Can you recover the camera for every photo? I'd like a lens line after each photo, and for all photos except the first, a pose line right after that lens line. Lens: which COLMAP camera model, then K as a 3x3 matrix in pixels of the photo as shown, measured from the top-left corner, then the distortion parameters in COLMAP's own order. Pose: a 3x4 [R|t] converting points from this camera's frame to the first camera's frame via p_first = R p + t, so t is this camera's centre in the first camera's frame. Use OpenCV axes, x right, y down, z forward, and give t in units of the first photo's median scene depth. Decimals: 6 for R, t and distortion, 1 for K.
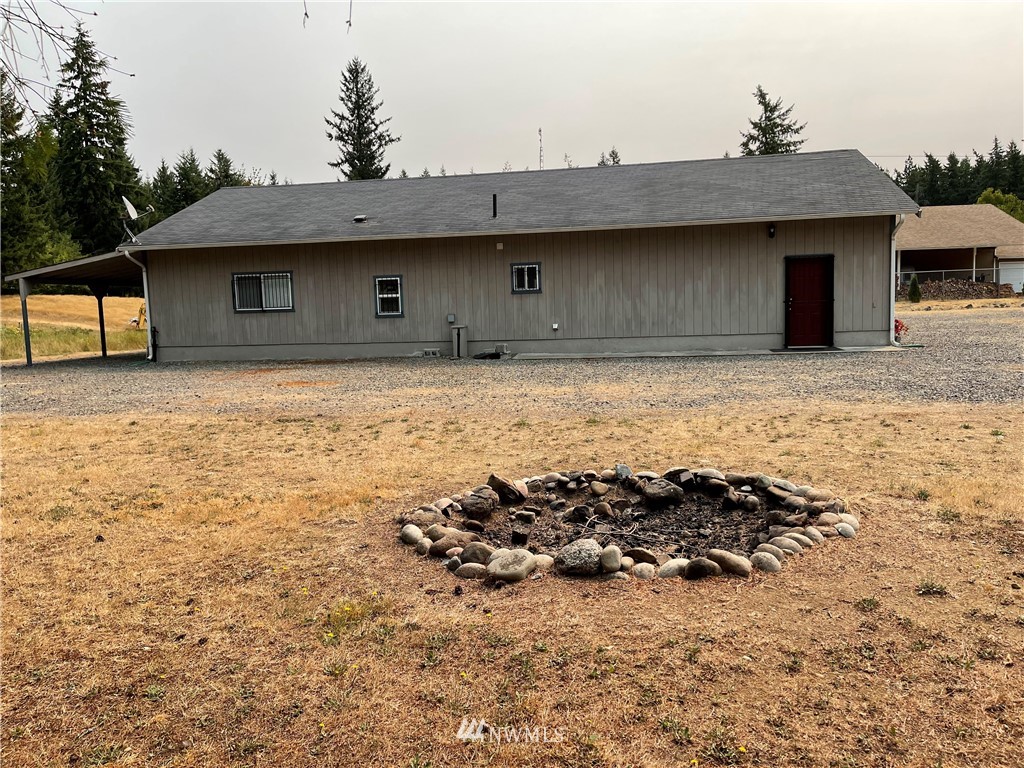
lens RADIAL K [[778.0, 0, 512.0], [0, 778.0, 384.0], [0, 0, 1]] dist [0.096386, -0.150023]
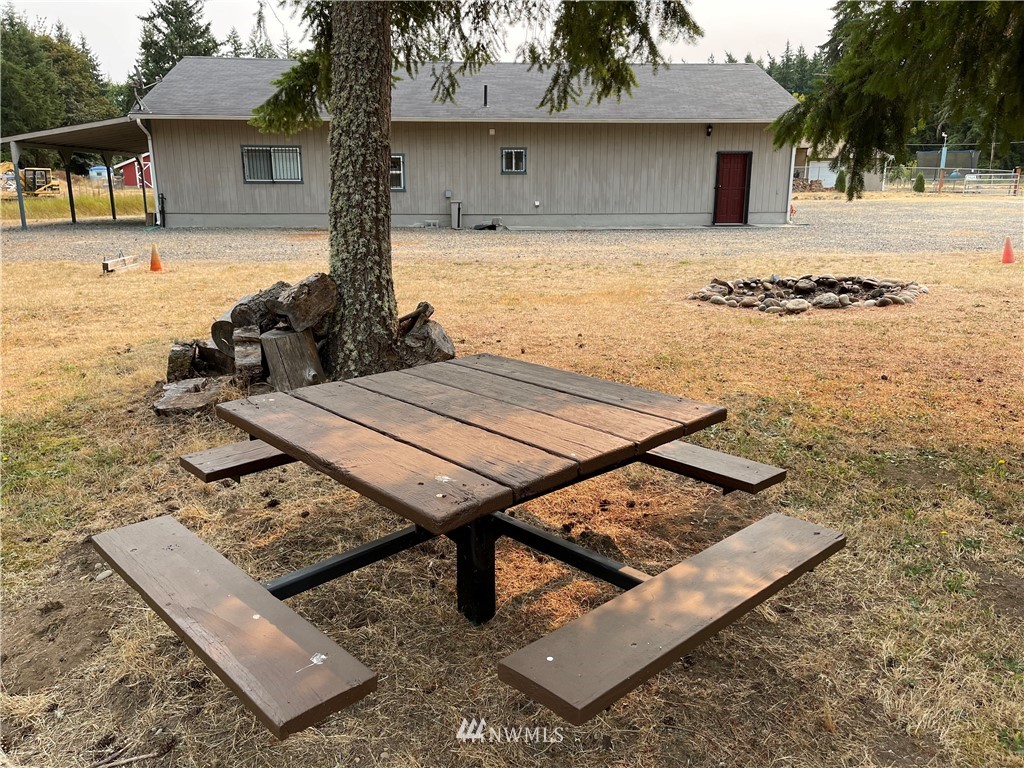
lens RADIAL K [[790.5, 0, 512.0], [0, 790.5, 384.0], [0, 0, 1]] dist [0.060329, -0.052804]
pose [[0.969147, -0.029473, 0.244715, -0.285233], [-0.004518, 0.990534, 0.137190, 0.033857], [-0.246442, -0.134063, 0.959840, -0.200272]]
